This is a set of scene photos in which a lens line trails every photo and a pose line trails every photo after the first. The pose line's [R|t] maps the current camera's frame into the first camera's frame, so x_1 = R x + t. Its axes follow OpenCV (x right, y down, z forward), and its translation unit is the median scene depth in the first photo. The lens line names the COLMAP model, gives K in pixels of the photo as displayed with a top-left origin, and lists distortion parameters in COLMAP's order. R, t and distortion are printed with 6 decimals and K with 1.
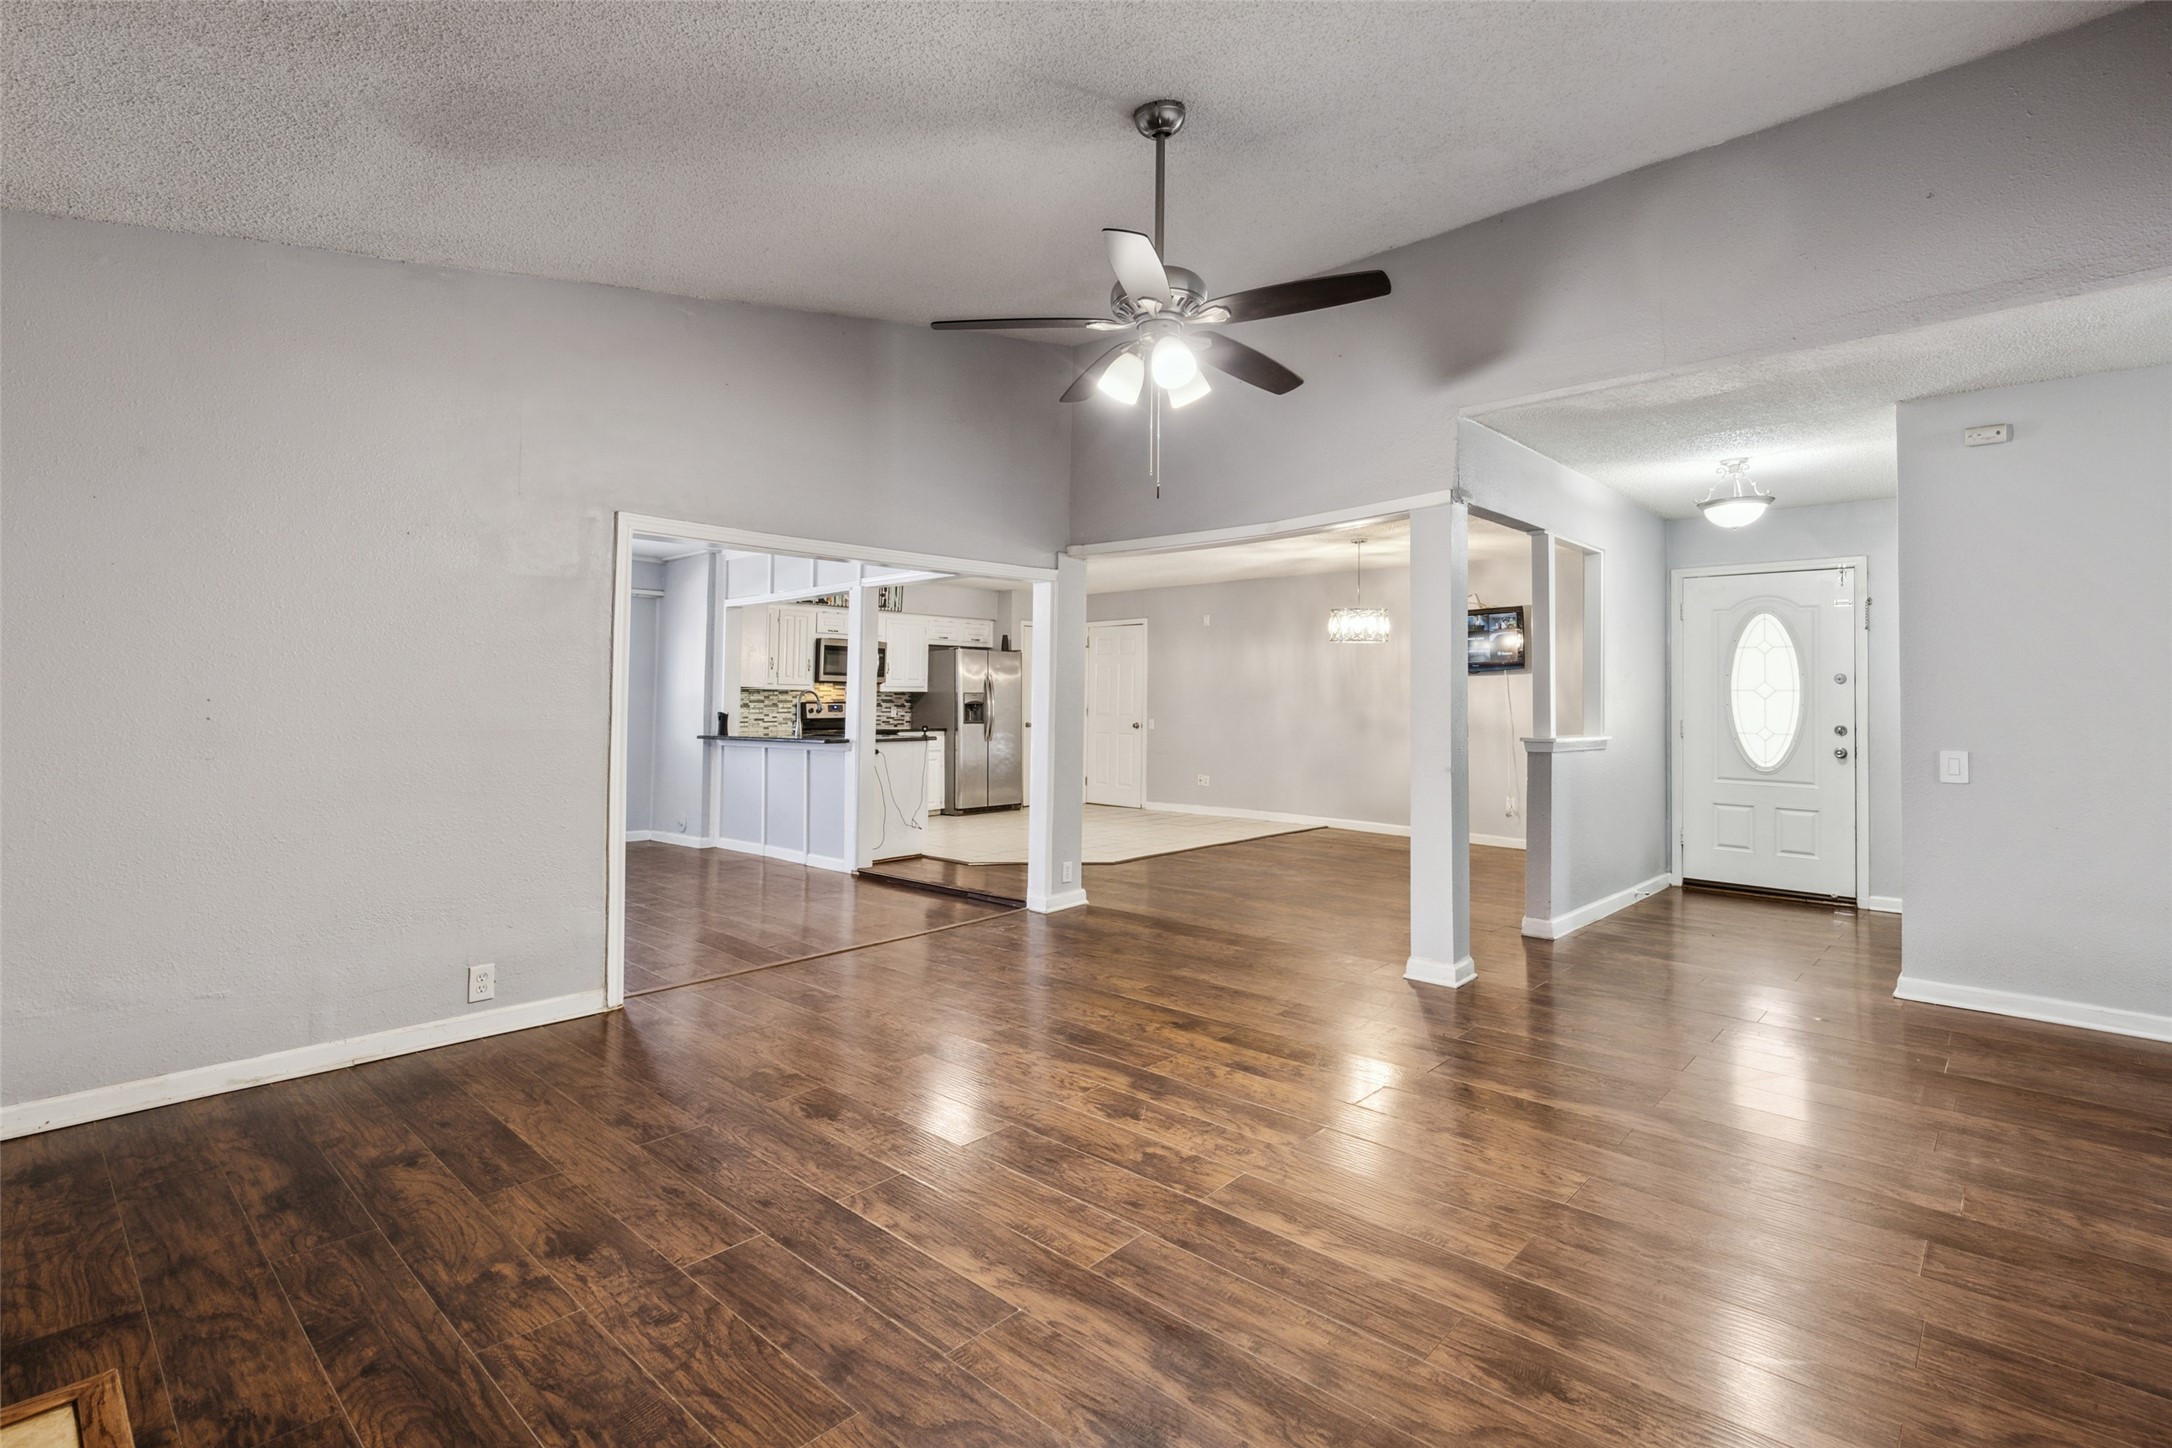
lens RADIAL K [[1013.2, 0, 1085.2], [0, 1013.2, 700.1], [0, 0, 1]] dist [0.012141, -0.000365]
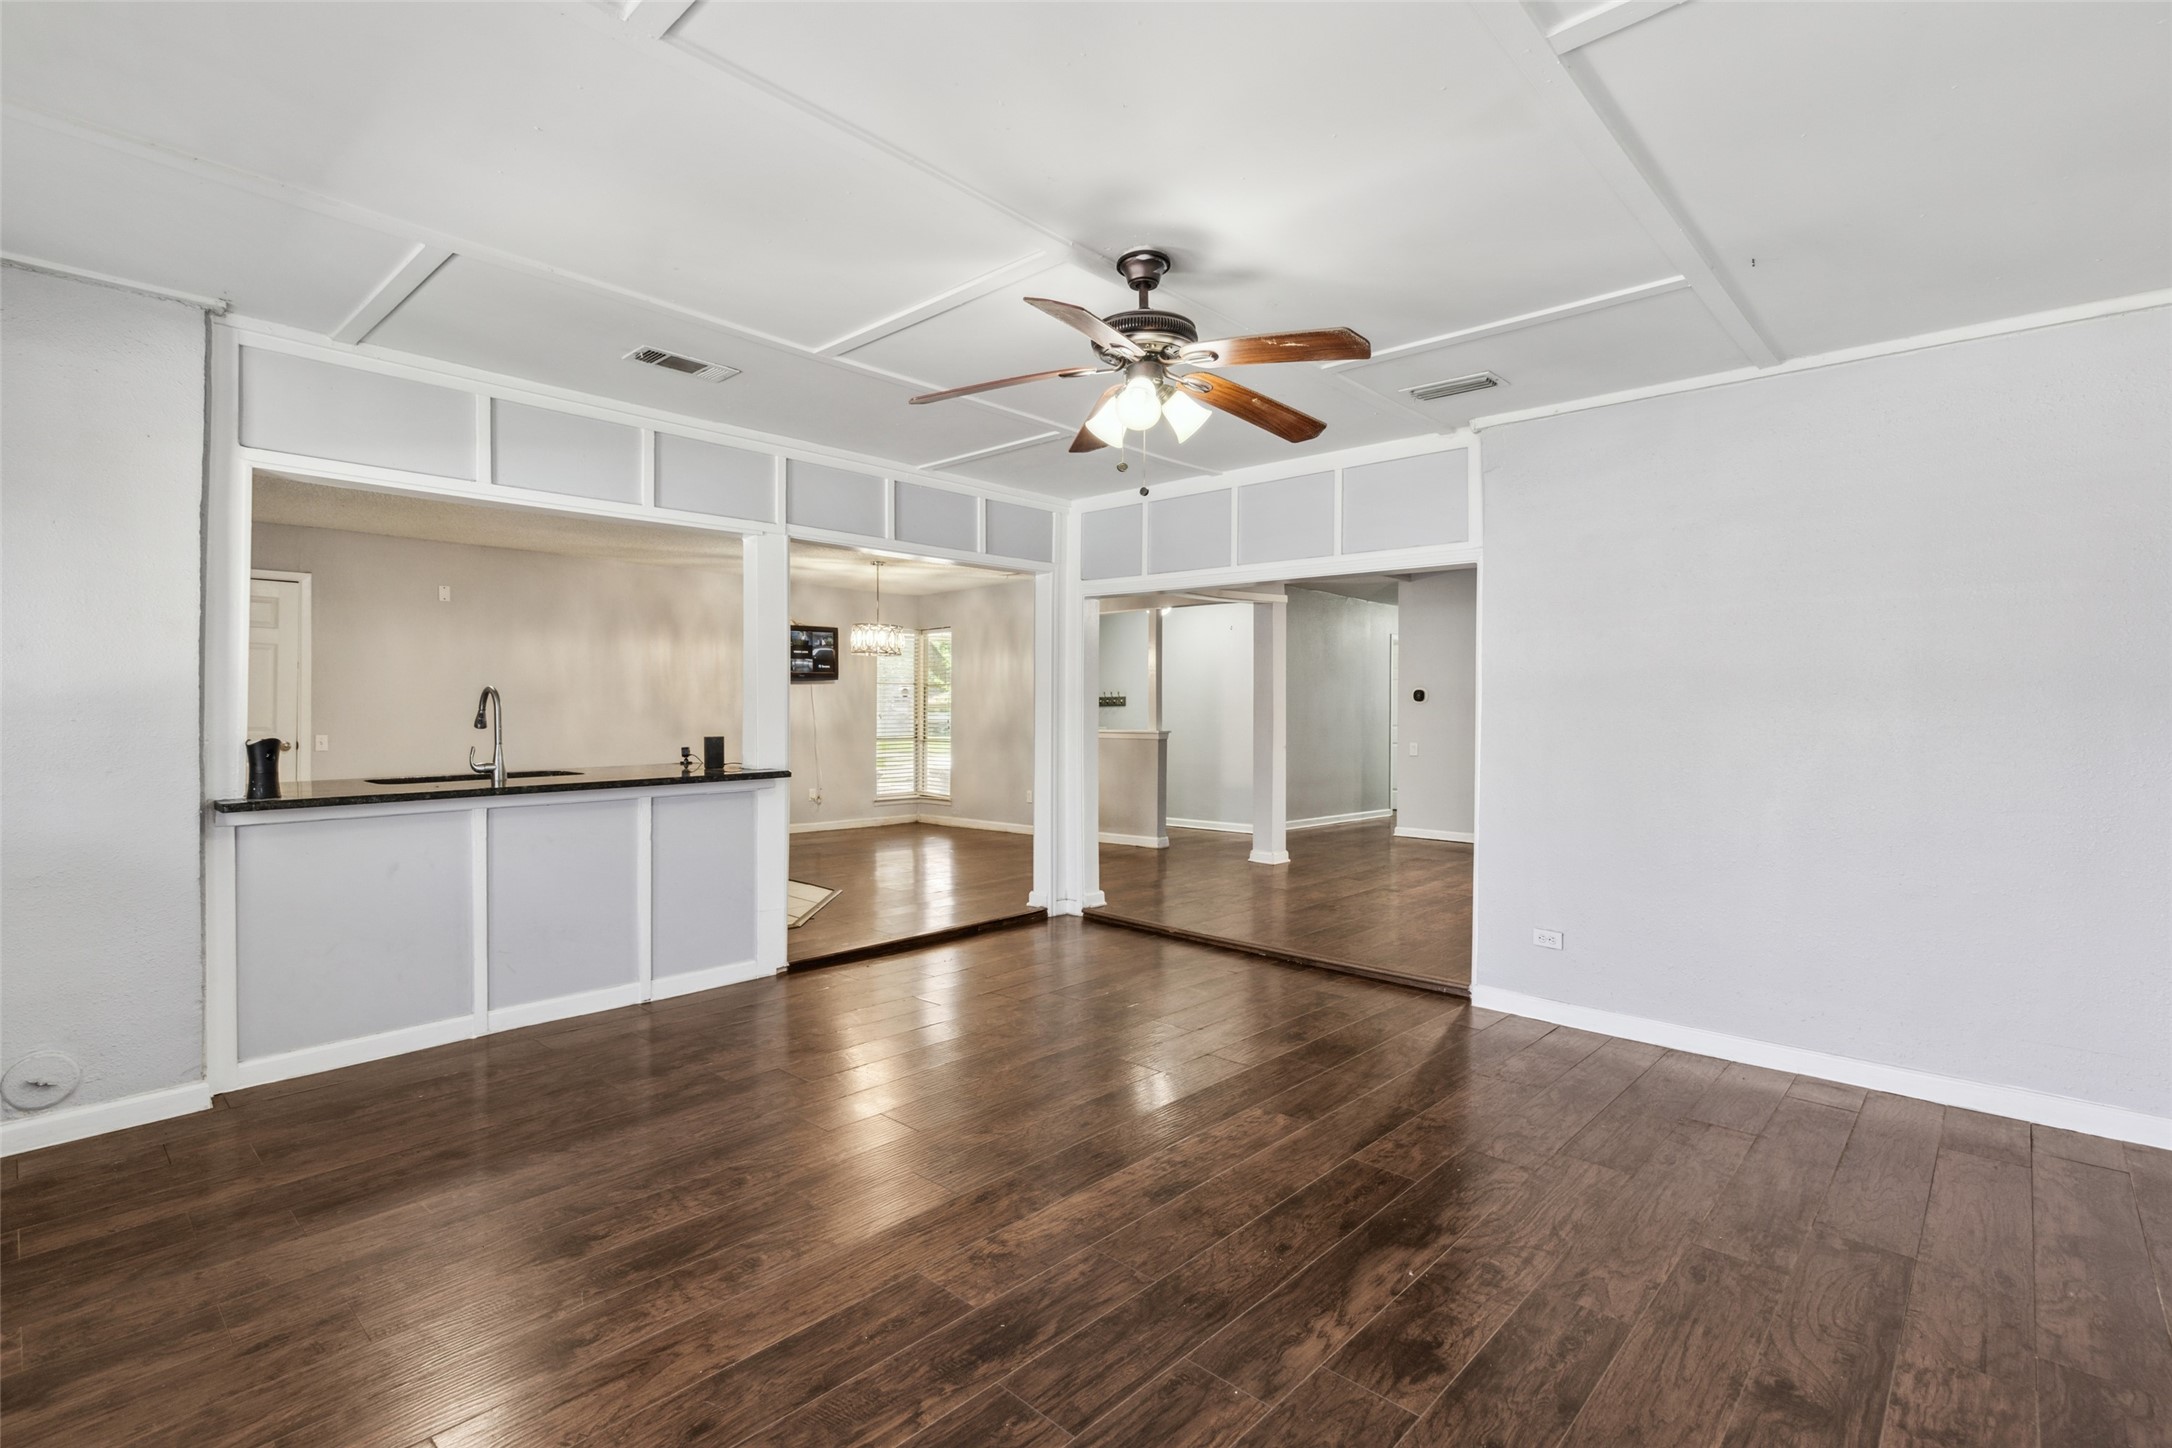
lens RADIAL K [[1003.0, 0, 1094.9], [0, 1003.0, 715.1], [0, 0, 1]] dist [0.010978, -0.000198]
pose [[0.000802, -0.009931, 0.999950, -1.953149], [-0.005025, 0.999938, 0.009935, -0.006754], [-0.999987, -0.005033, 0.000752, 1.777661]]
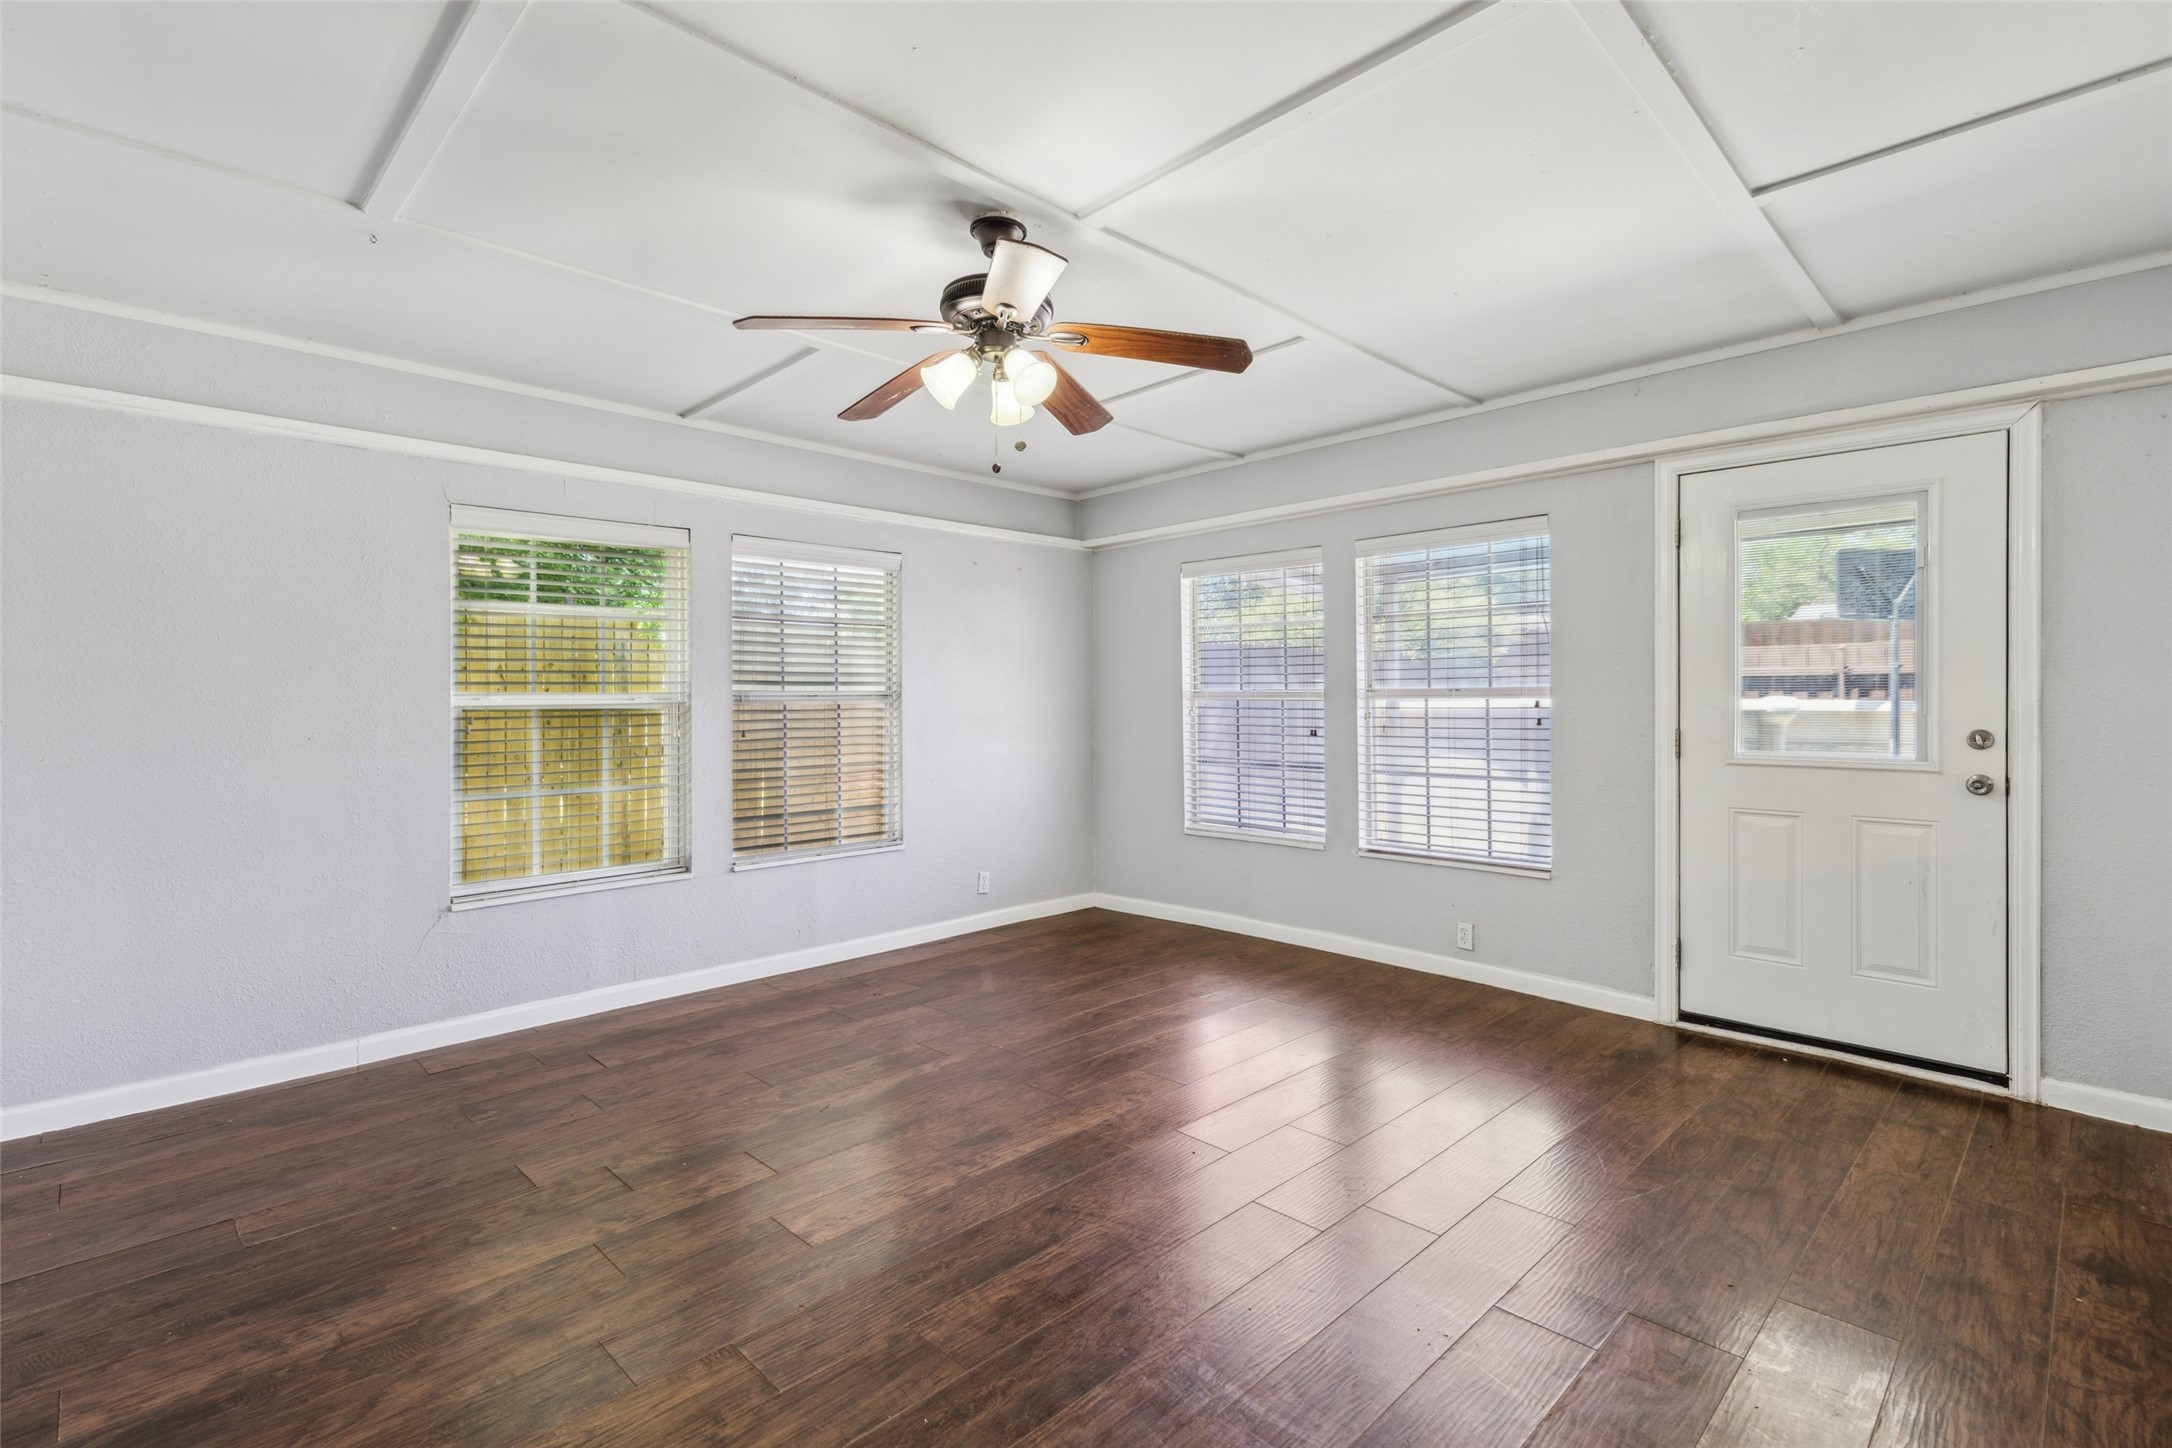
lens RADIAL K [[986.9, 0, 1079.9], [0, 986.9, 715.5], [0, 0, 1]] dist [0.000063, 0.000080]
pose [[-0.055286, -0.003835, -0.998463, -0.320857], [0.003949, 0.999984, -0.004059, 0.013002], [0.998463, -0.004167, -0.055270, 1.846242]]
